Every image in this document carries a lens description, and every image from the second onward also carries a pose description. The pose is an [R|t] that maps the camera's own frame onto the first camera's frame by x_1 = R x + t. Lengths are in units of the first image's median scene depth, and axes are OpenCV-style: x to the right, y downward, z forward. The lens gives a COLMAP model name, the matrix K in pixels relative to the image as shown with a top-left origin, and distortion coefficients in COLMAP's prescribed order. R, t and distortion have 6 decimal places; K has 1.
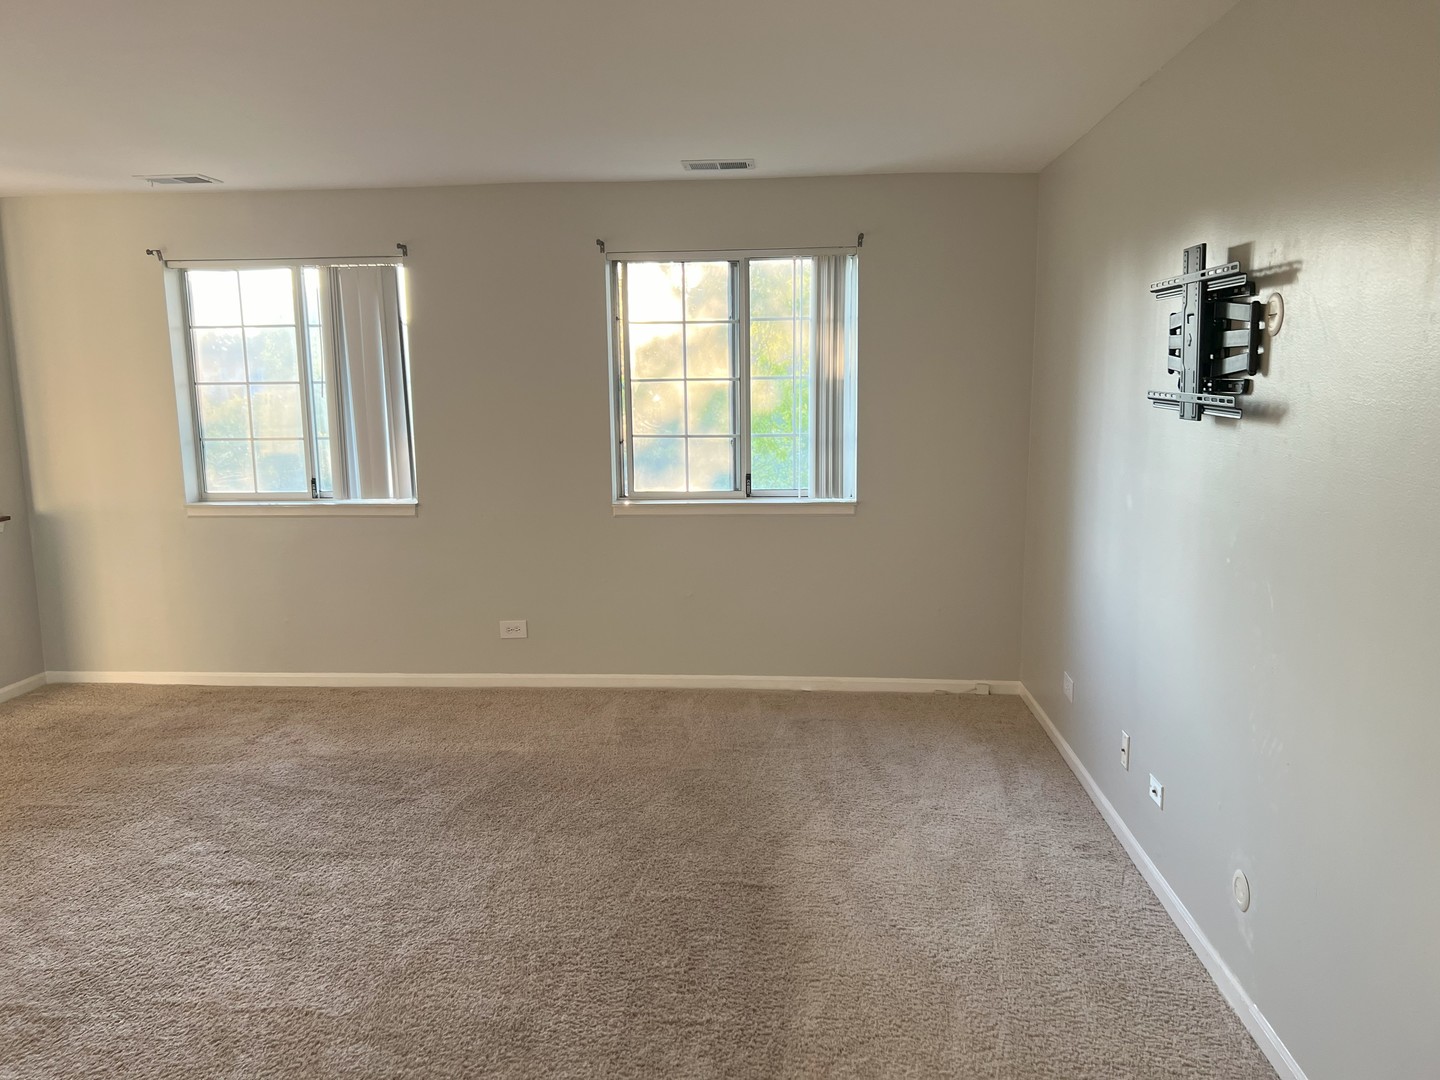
lens RADIAL K [[1157.5, 0, 714.8], [0, 1157.5, 541.8], [0, 0, 1]] dist [0.154164, -0.075934]
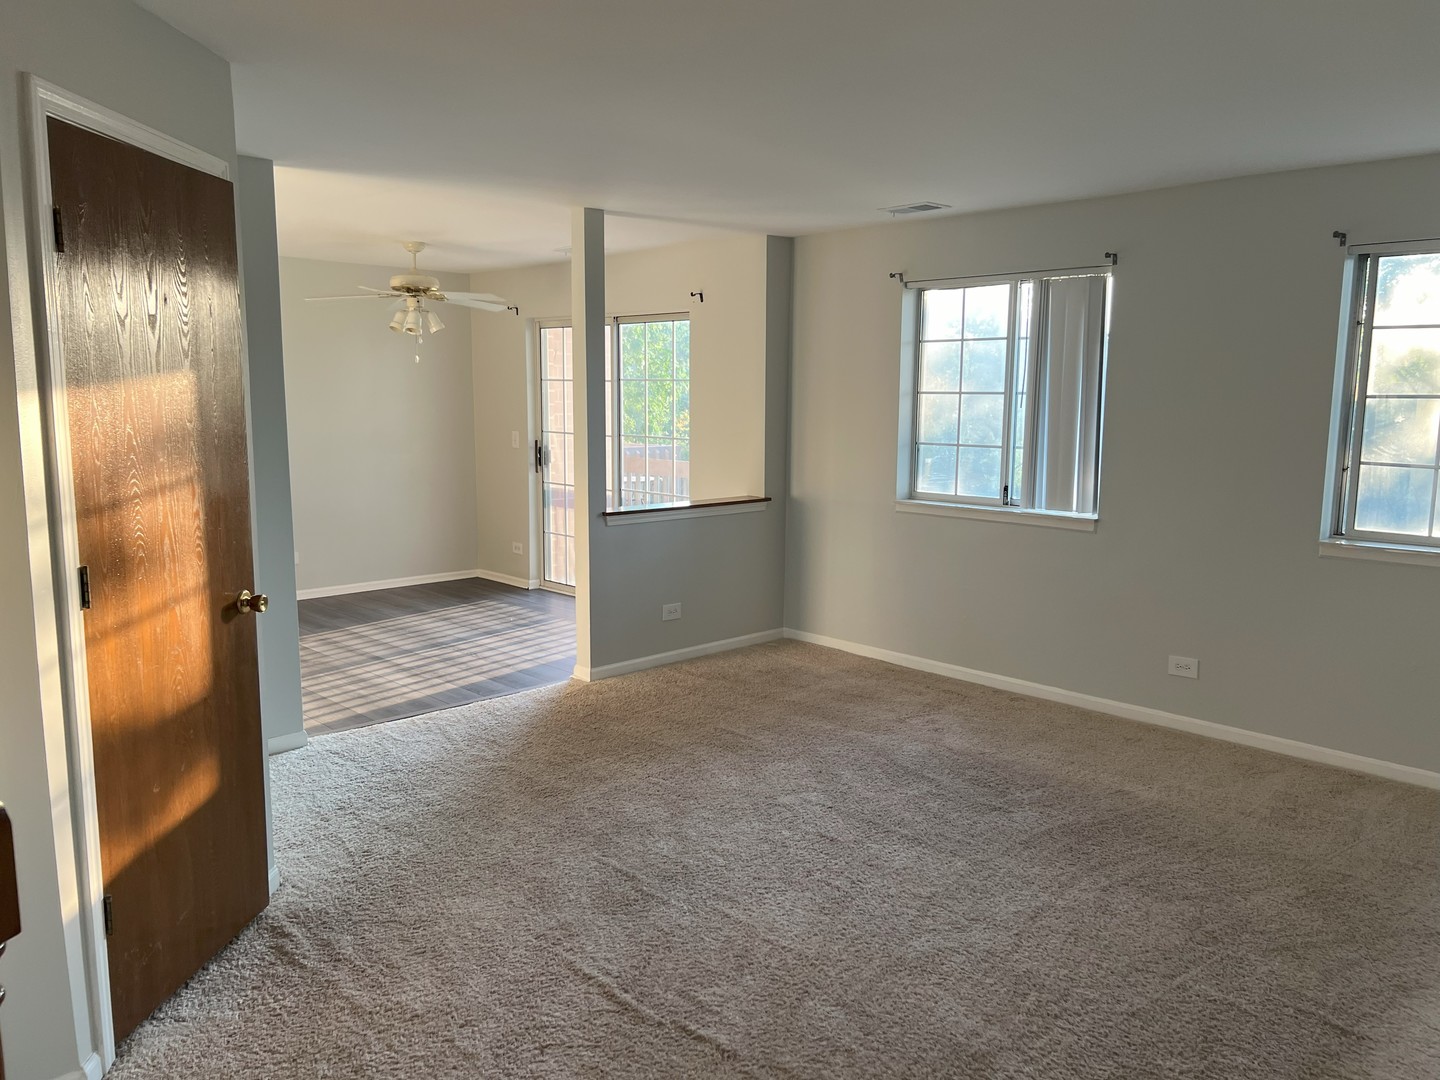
lens RADIAL K [[1157.5, 0, 714.8], [0, 1157.5, 541.8], [0, 0, 1]] dist [0.154164, -0.075934]
pose [[0.782891, 0.116746, -0.611108, 0.107113], [-0.123907, 0.991818, 0.030739, -0.005571], [0.609696, 0.051656, 0.790951, 0.040086]]
